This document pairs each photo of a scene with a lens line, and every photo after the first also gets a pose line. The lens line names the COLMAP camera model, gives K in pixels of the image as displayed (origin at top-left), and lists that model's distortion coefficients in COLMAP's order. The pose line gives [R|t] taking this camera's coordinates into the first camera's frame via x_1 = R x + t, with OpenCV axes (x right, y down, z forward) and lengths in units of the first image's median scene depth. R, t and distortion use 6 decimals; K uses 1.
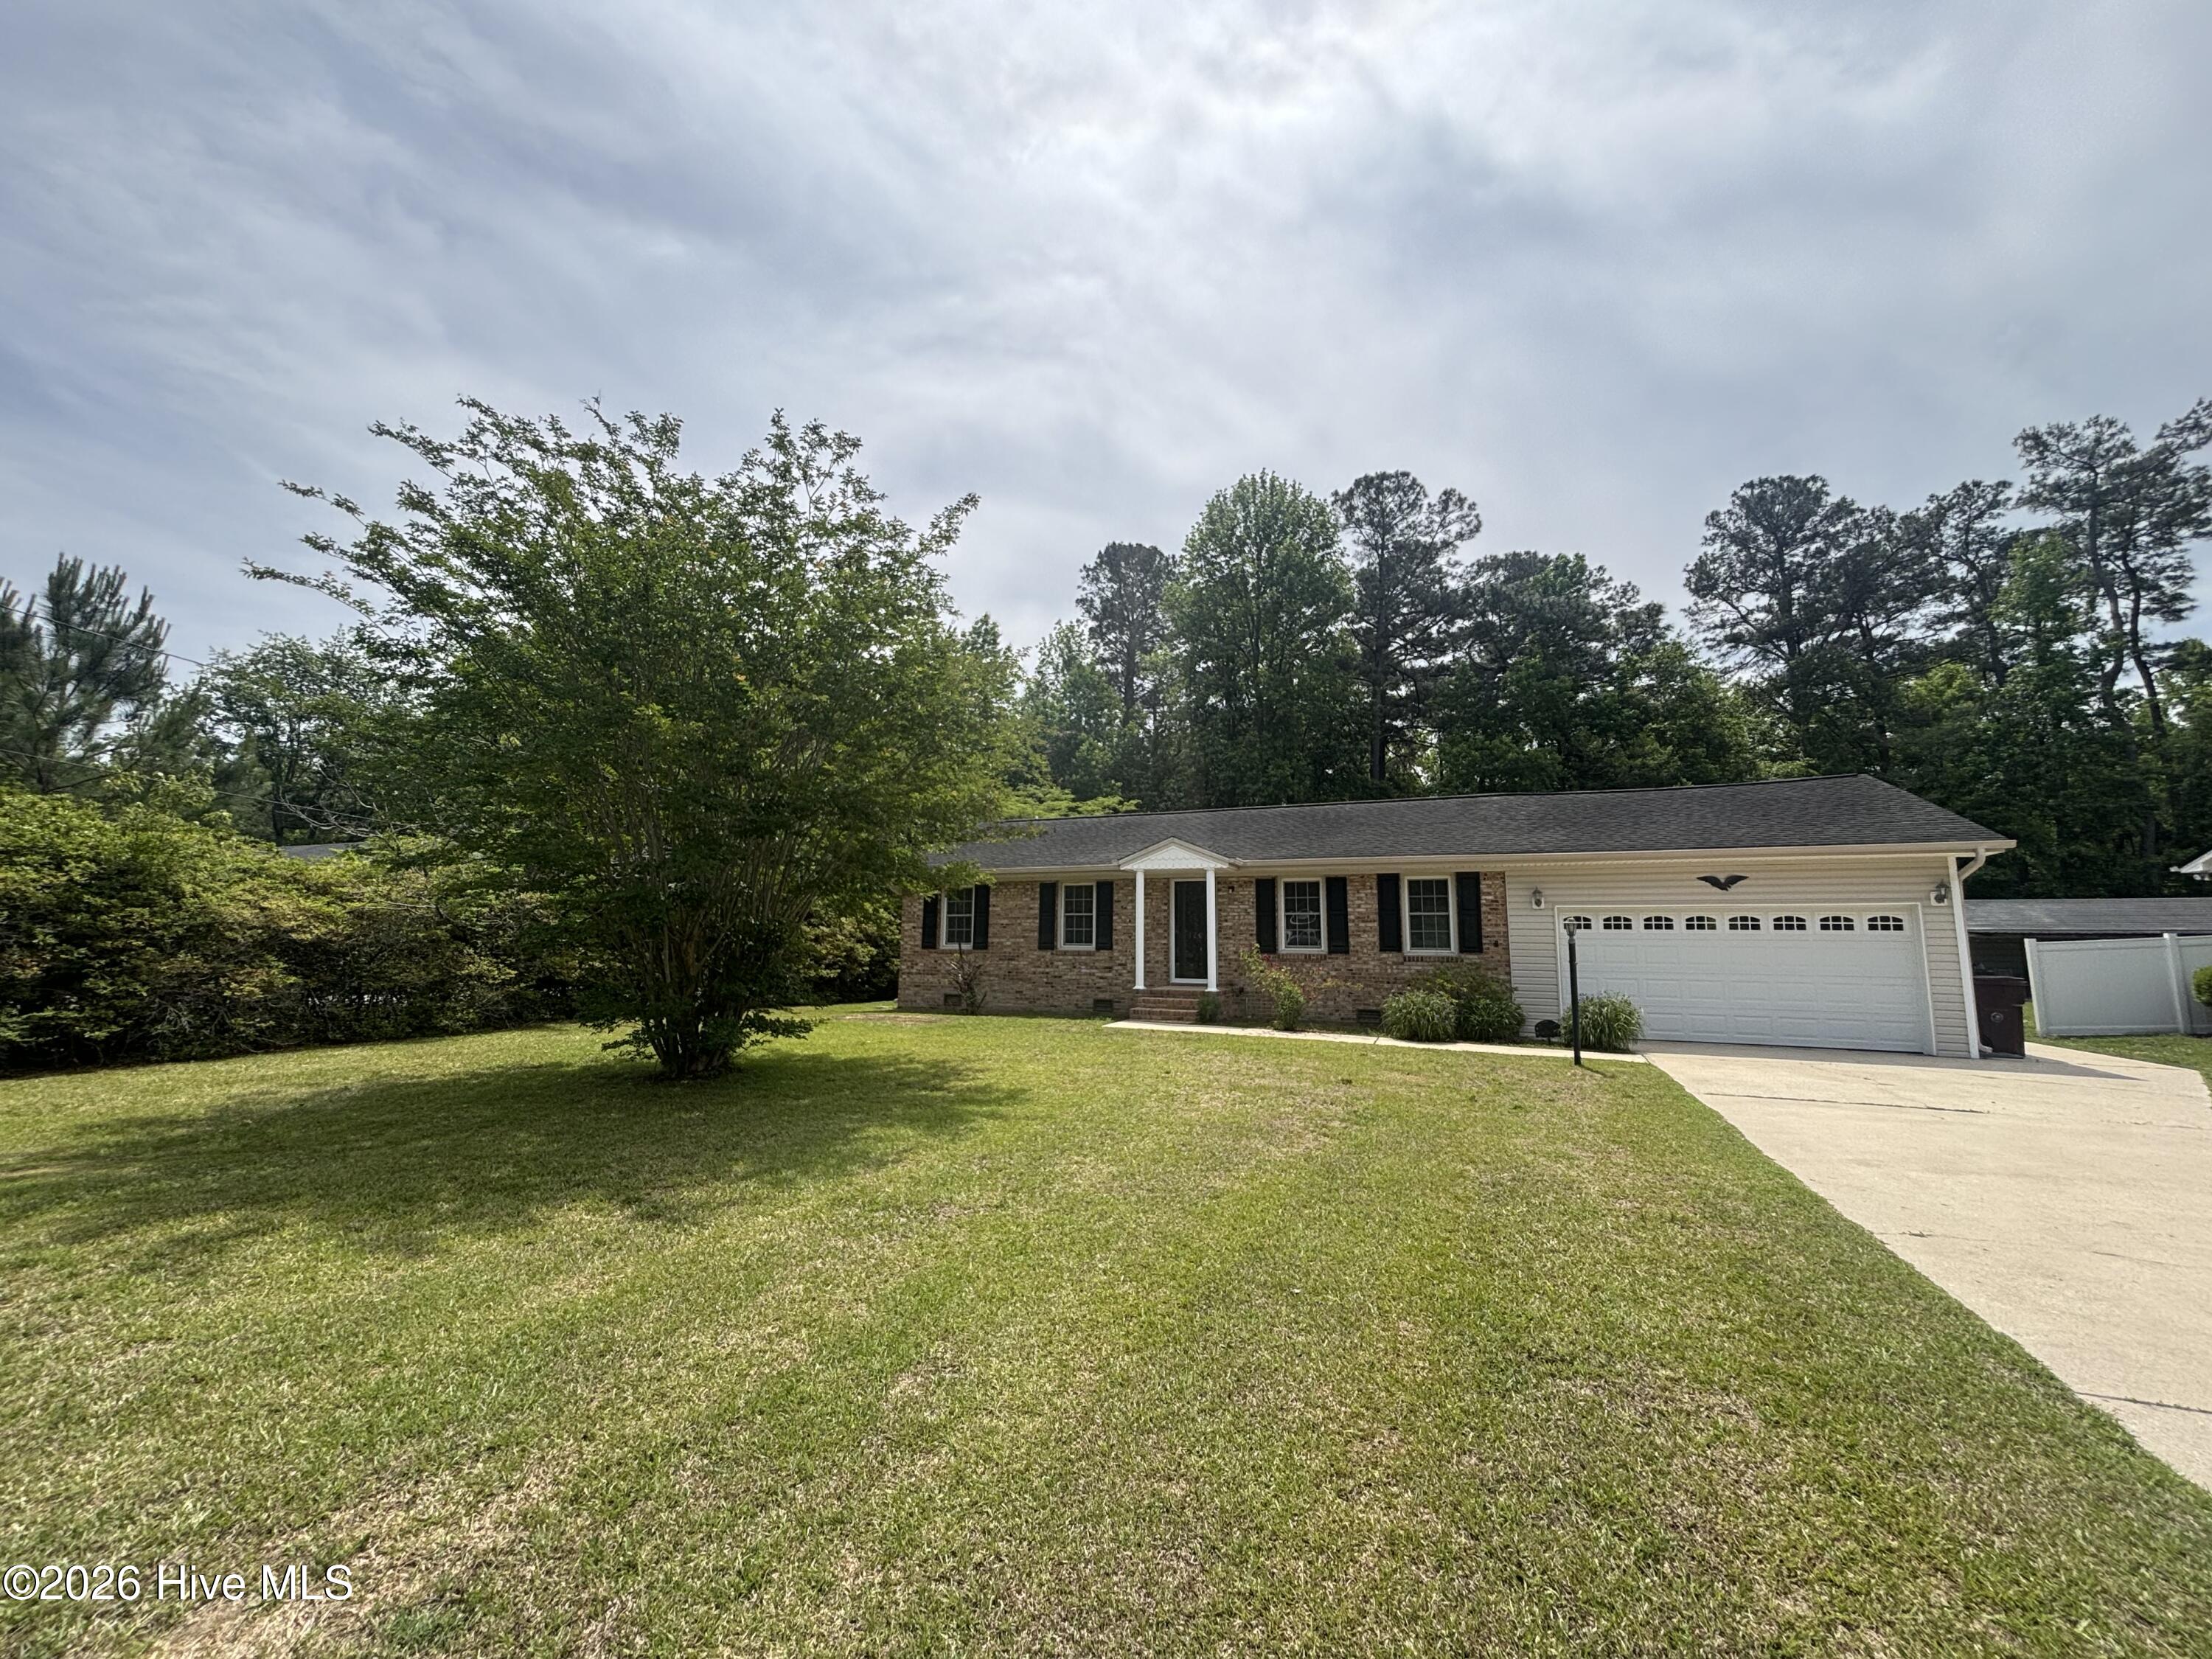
lens RADIAL K [[895.9, 0, 1111.0], [0, 895.9, 839.4], [0, 0, 1]] dist [0.000790, -0.000884]
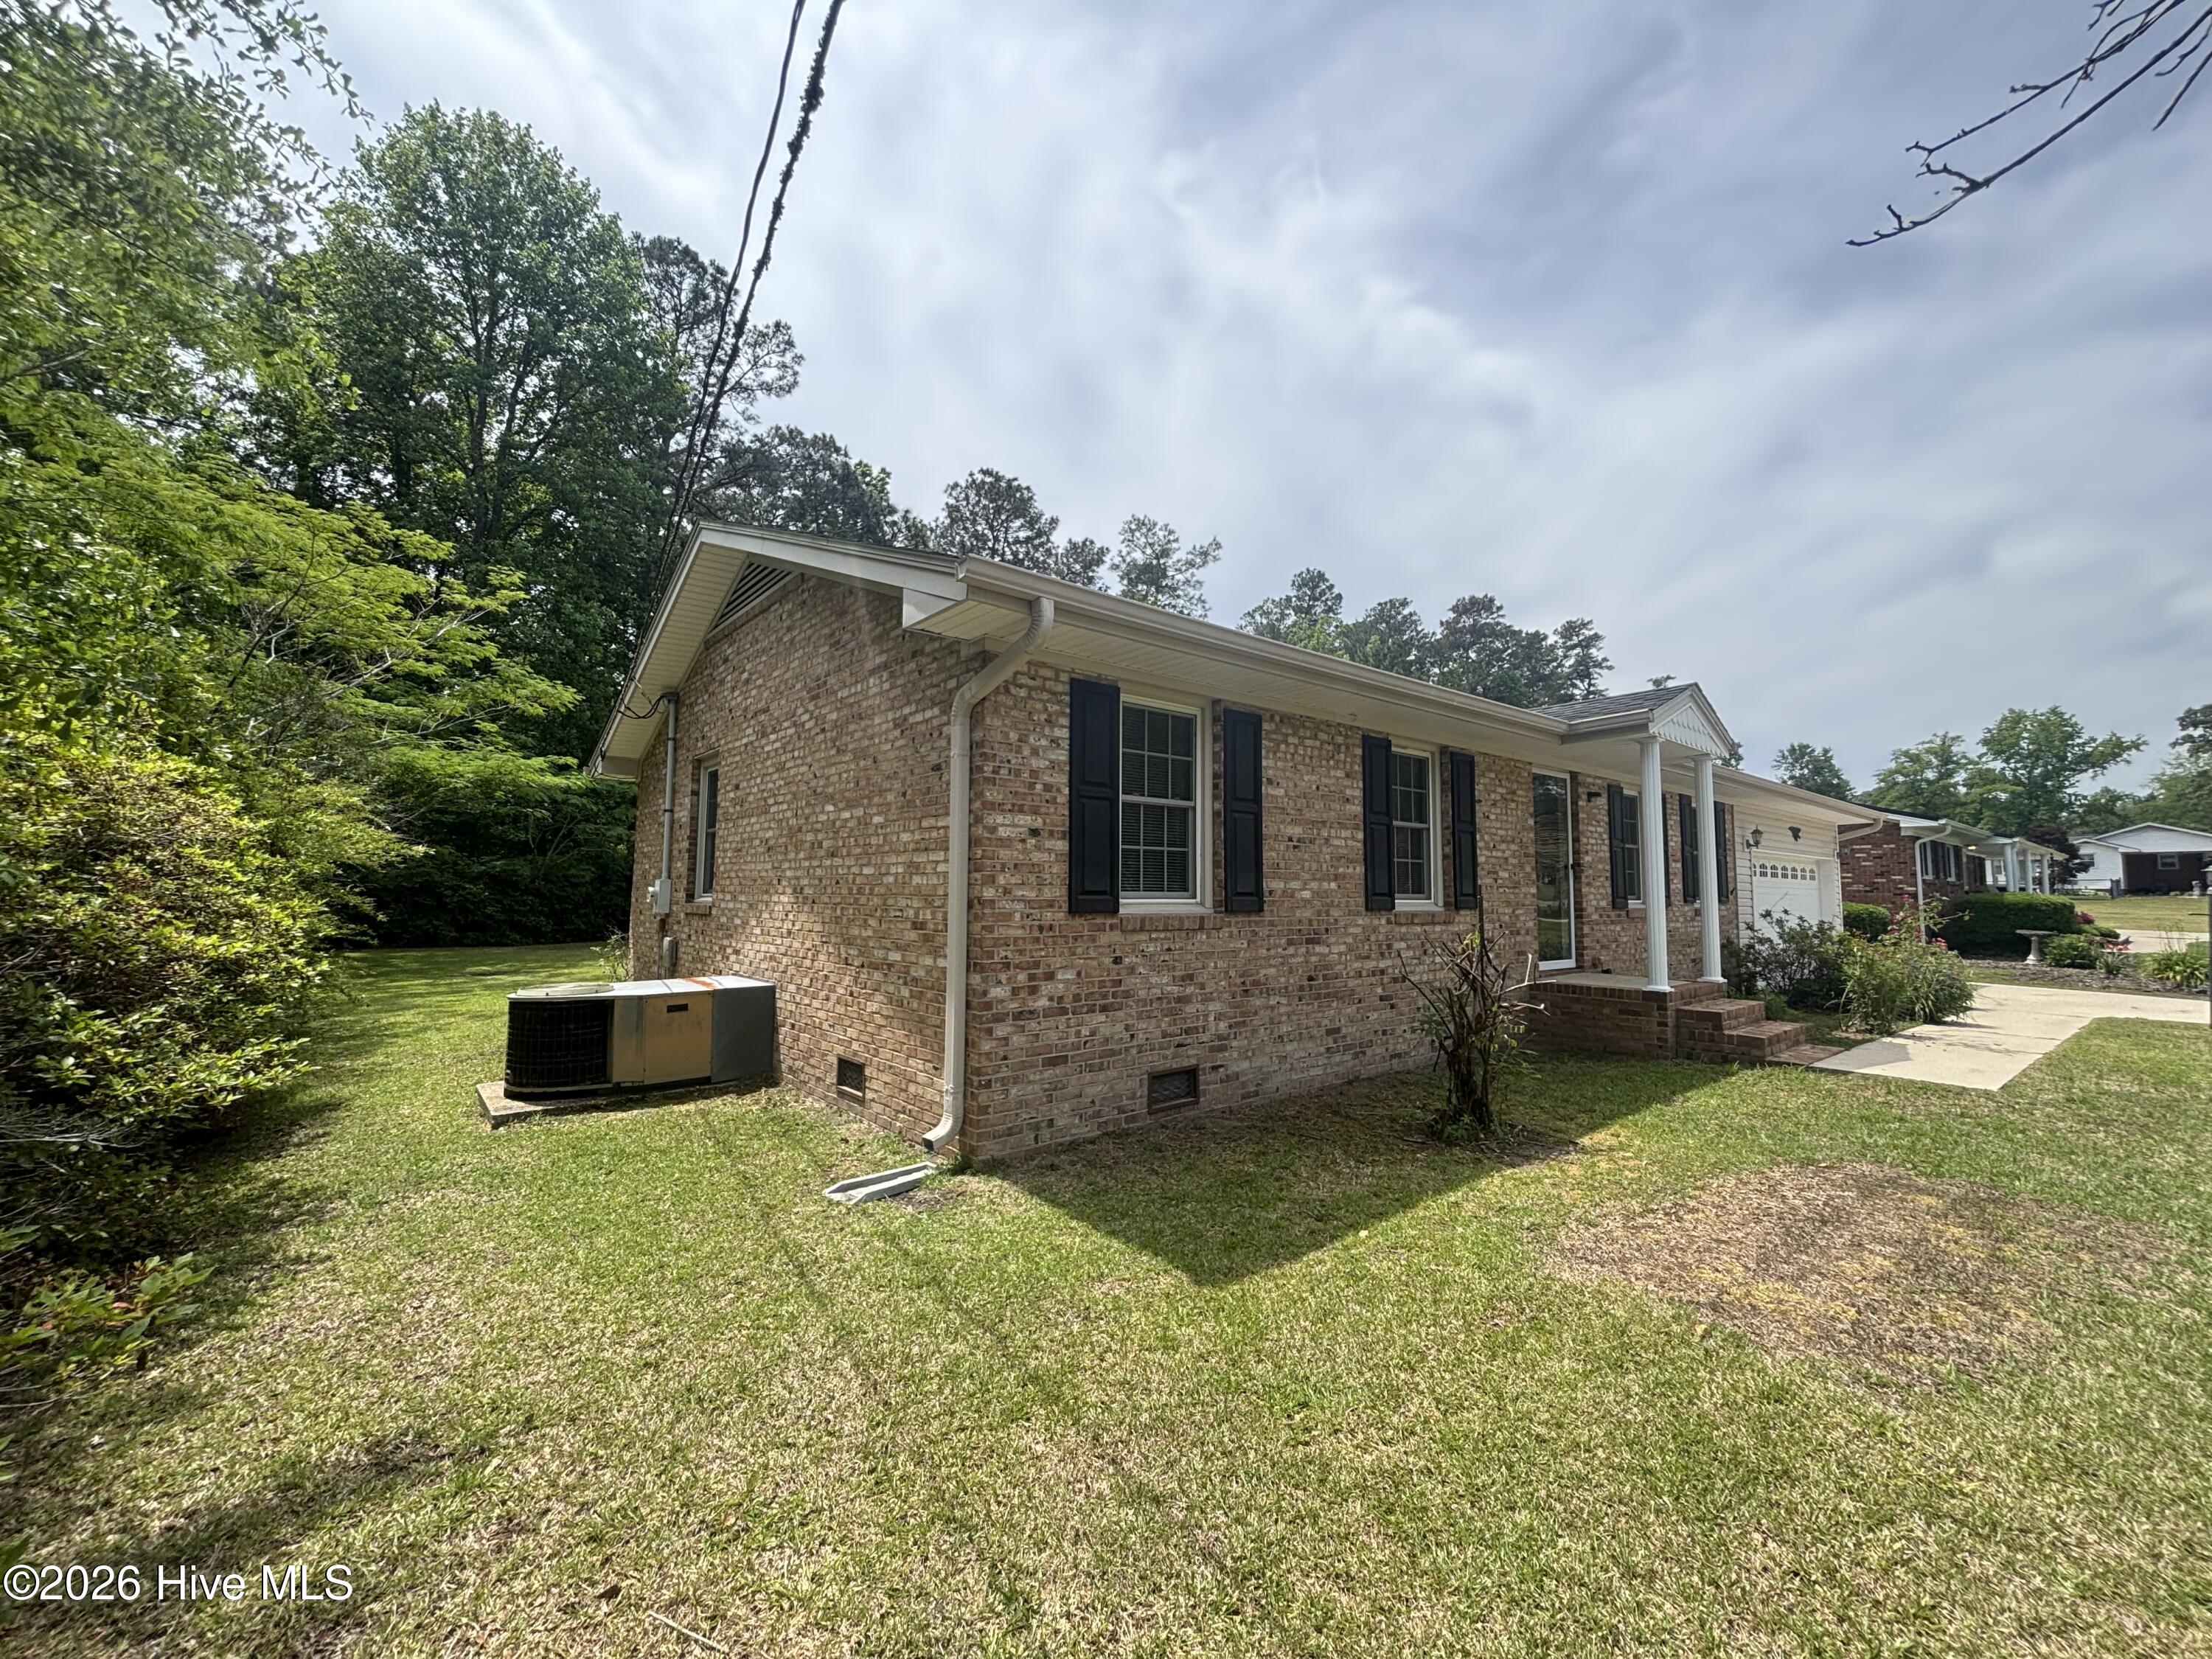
lens RADIAL K [[895.9, 0, 1104.3], [0, 895.9, 825.8], [0, 0, 1]] dist [0.000790, -0.000884]
pose [[0.458382, 0.062877, 0.886528, -0.584771], [-0.104953, 0.994344, -0.016257, 0.133166], [-0.882536, -0.085592, 0.462389, 1.161448]]
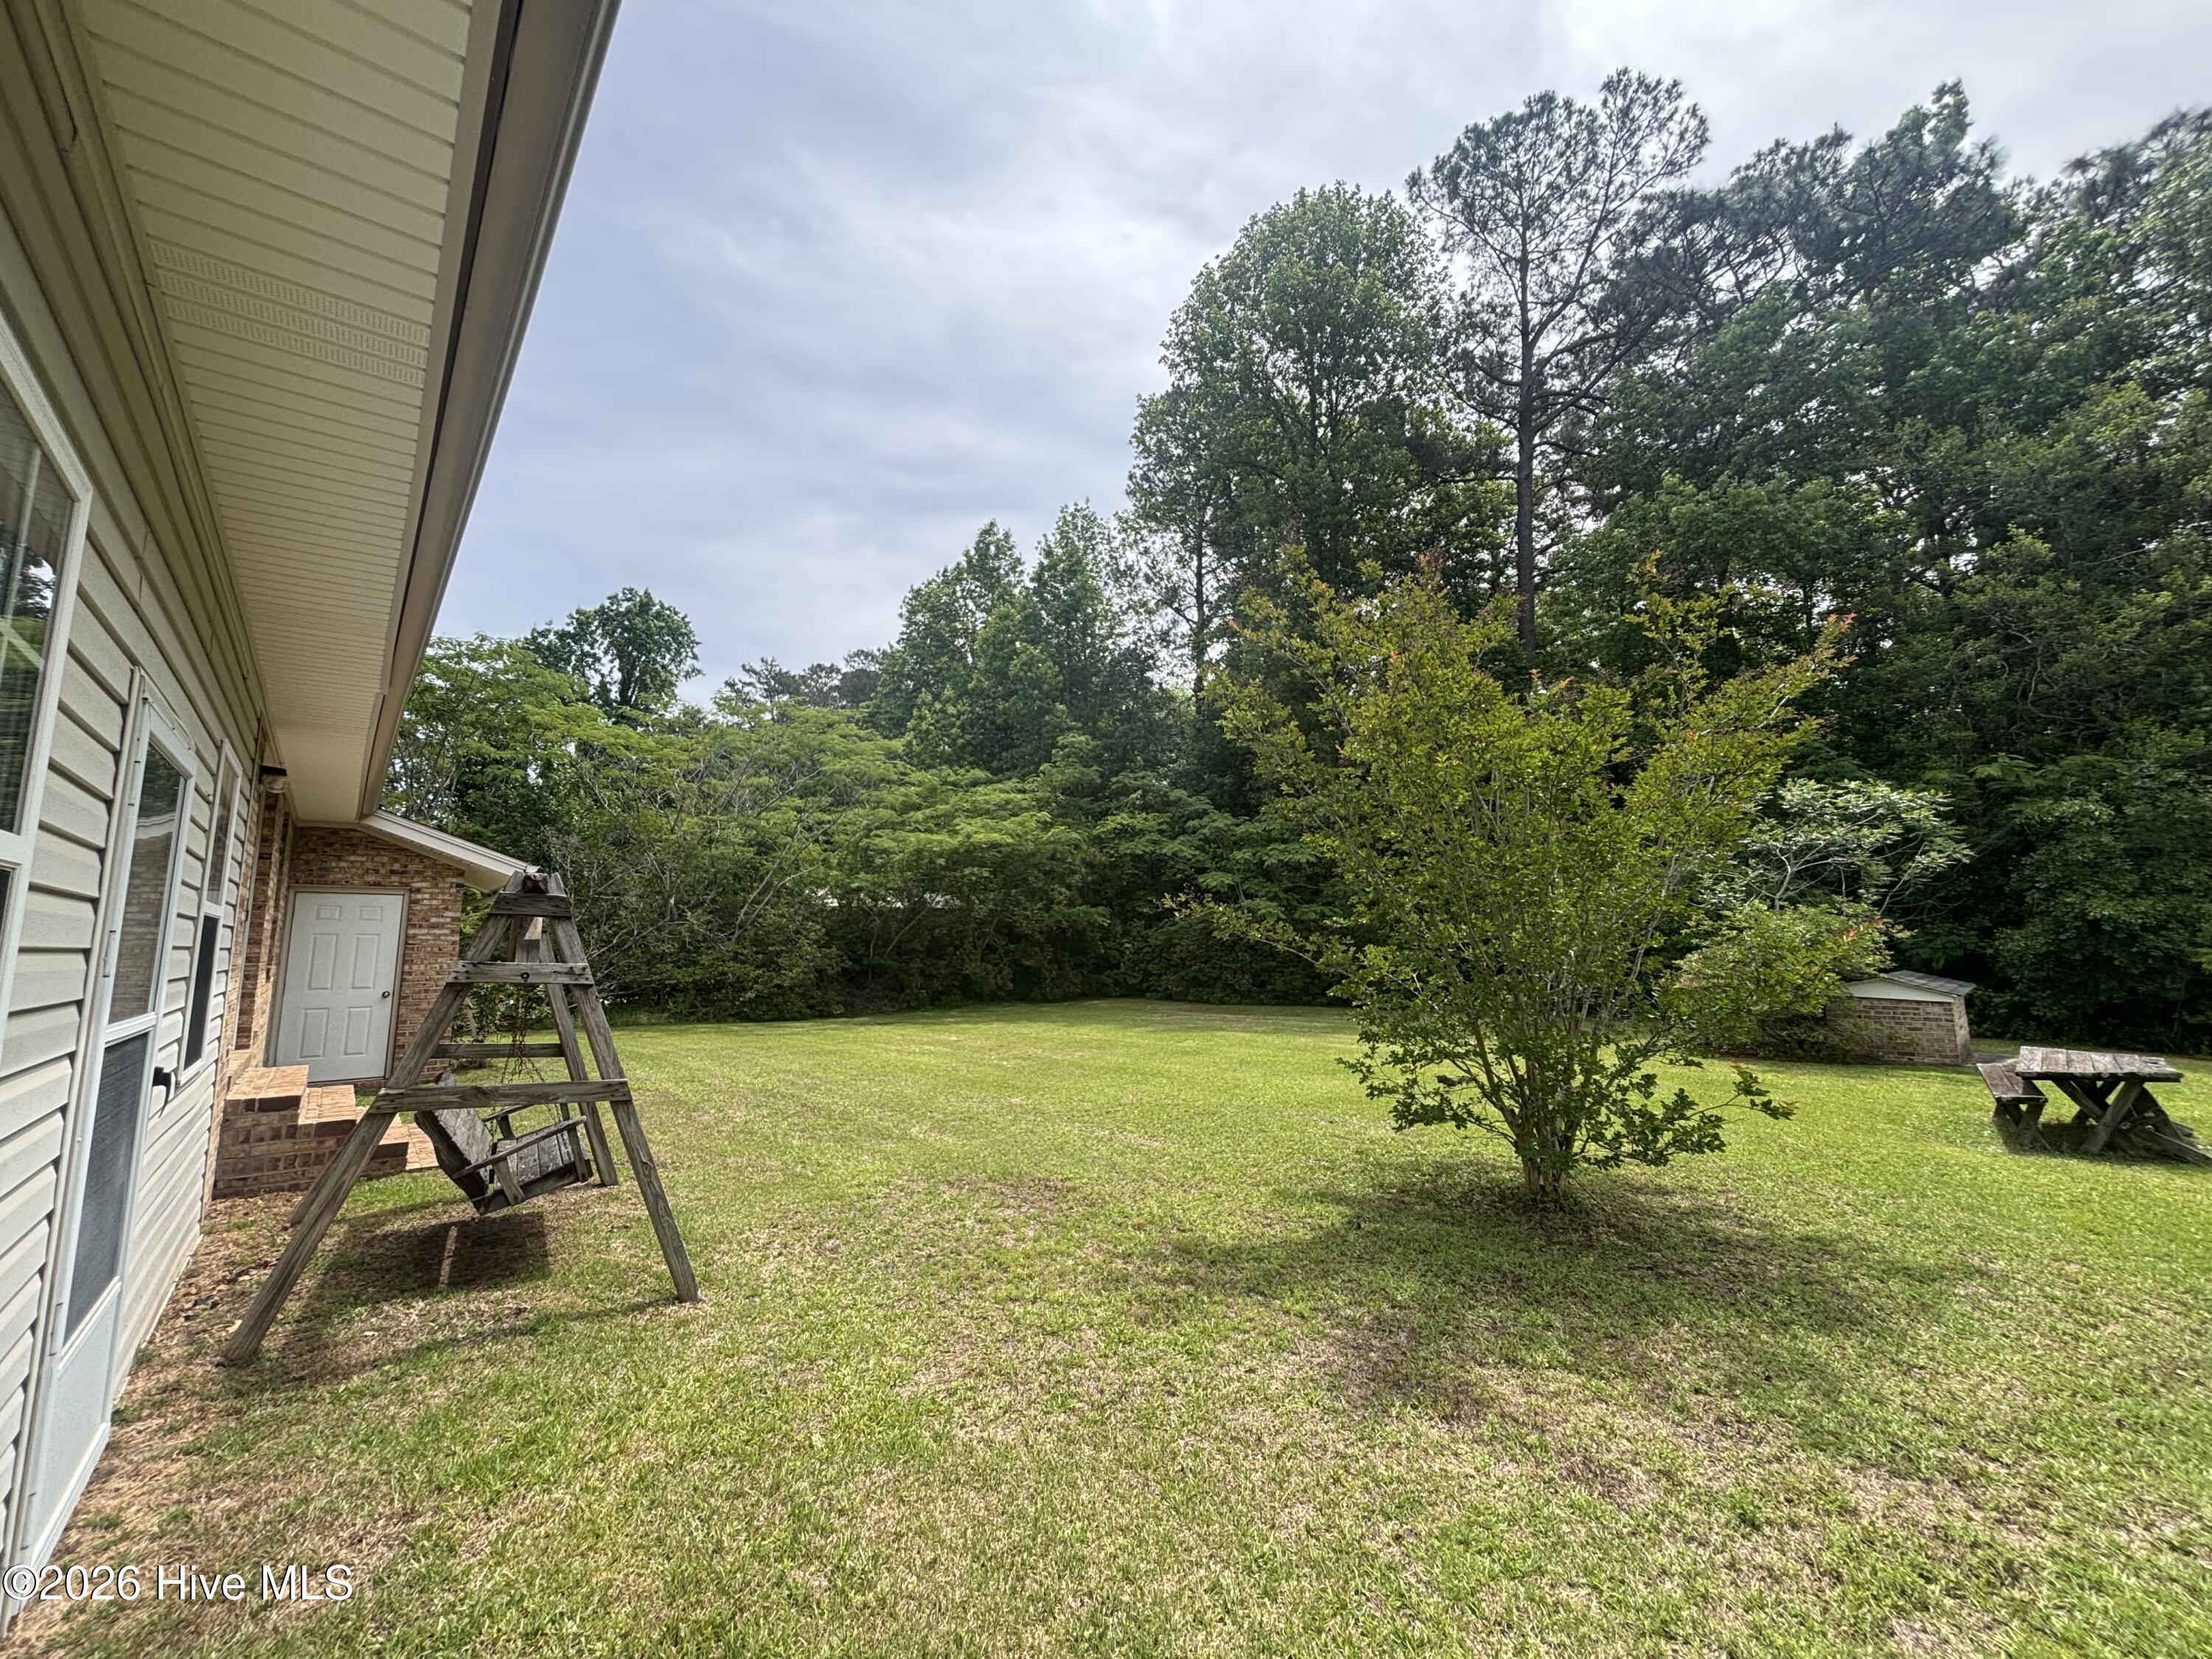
lens RADIAL K [[895.9, 0, 1105.9], [0, 895.9, 830.5], [0, 0, 1]] dist [0.000790, -0.000884]
pose [[0.892079, -0.071729, -0.446150, 1.074486], [0.066044, 0.997415, -0.028303, 0.167087], [0.447027, -0.004217, 0.894510, 1.344194]]
